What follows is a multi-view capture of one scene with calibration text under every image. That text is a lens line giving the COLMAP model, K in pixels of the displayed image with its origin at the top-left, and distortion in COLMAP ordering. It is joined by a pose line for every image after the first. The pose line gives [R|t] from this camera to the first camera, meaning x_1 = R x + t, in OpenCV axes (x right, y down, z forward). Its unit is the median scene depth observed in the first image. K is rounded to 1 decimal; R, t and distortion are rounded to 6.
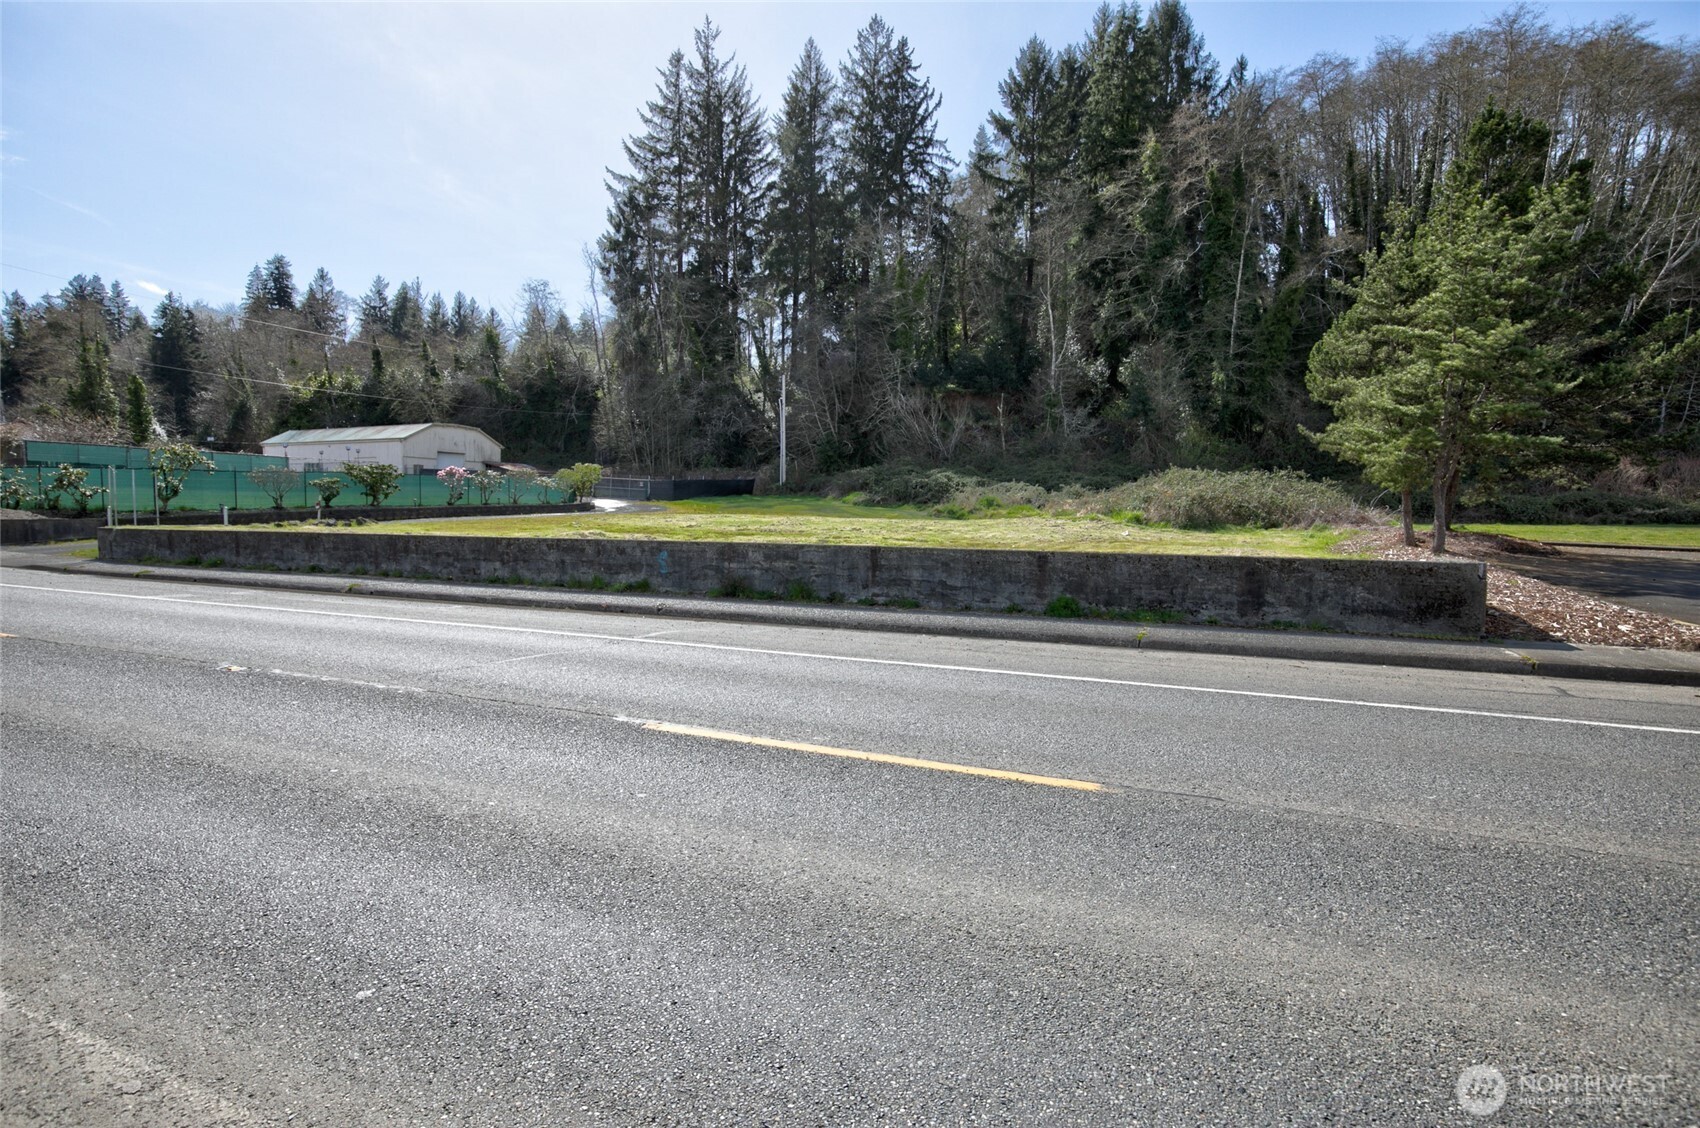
lens RADIAL K [[900.3, 0, 850.0], [0, 900.3, 564.0], [0, 0, 1]] dist [-0.013638, 0.000113]
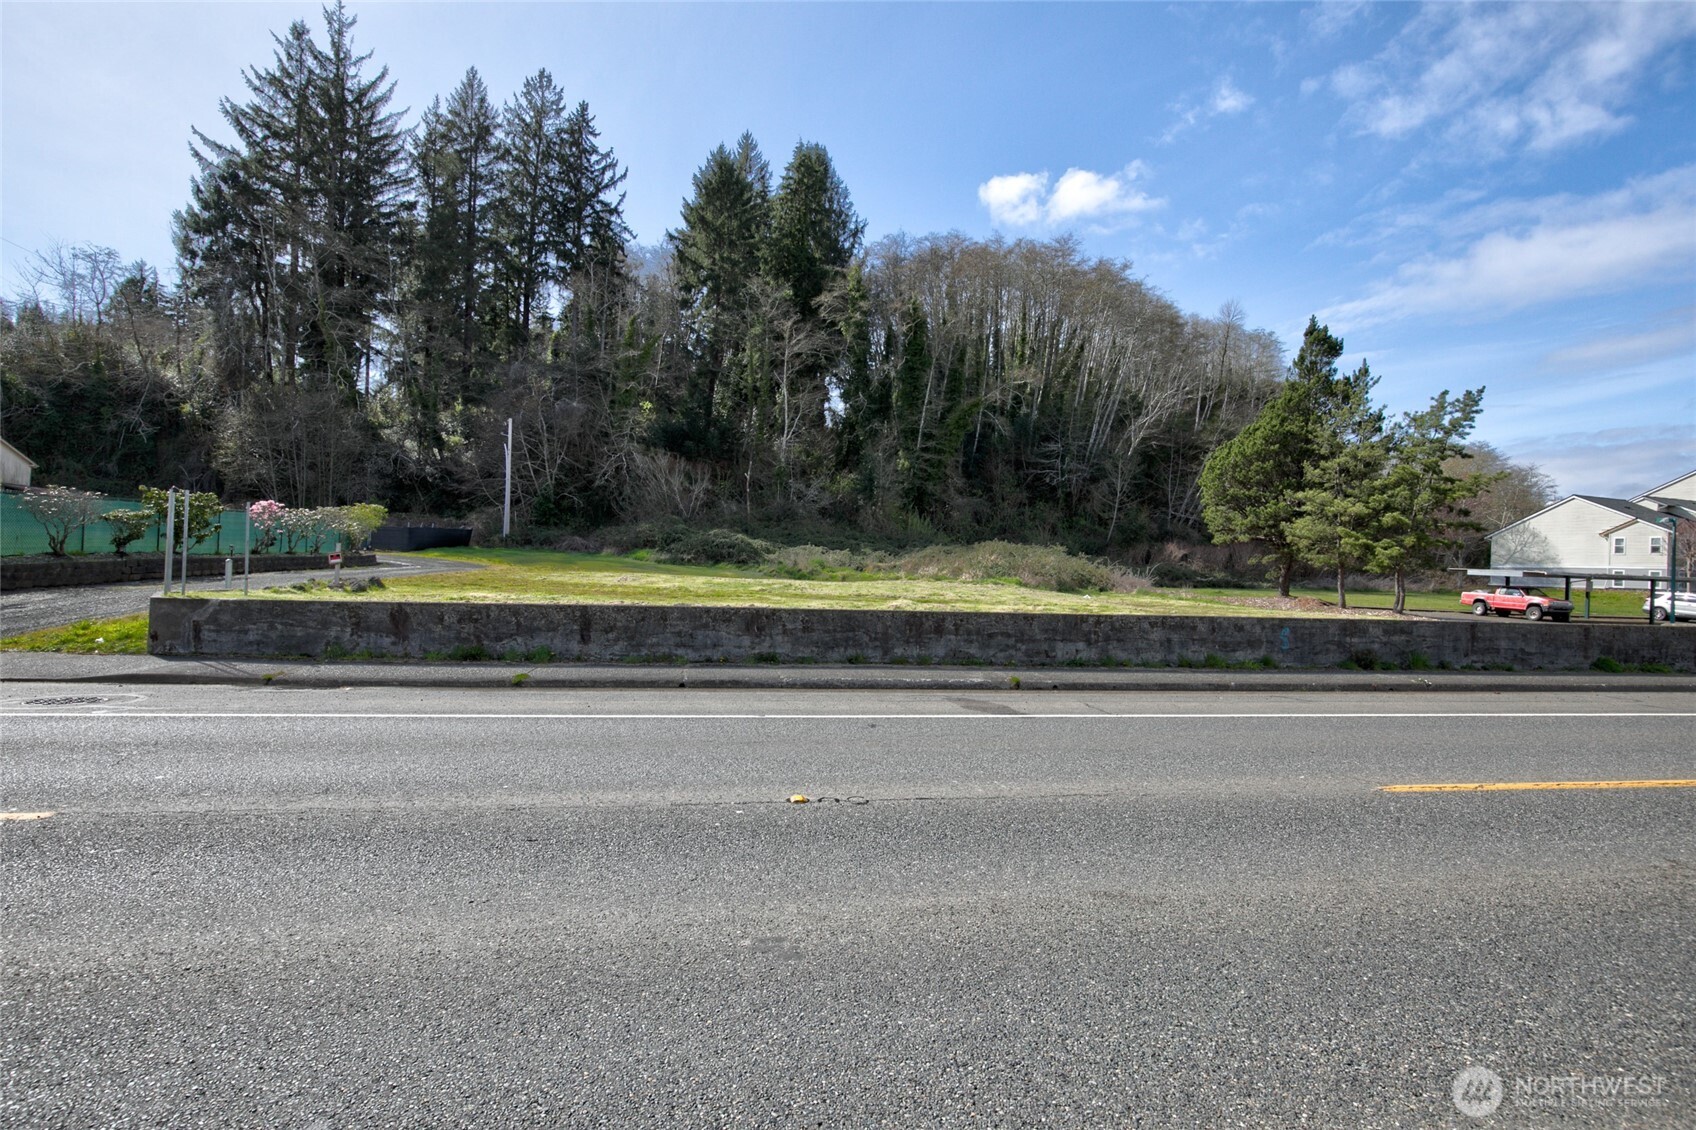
lens RADIAL K [[815.7, 0, 848.0], [0, 815.7, 565.0], [0, 0, 1]] dist [-0.004791, 0.005567]
pose [[0.817963, 0.020597, 0.574903, -0.947420], [0.012181, 0.998515, -0.053105, -0.035002], [-0.575143, 0.050441, 0.816497, 0.422702]]
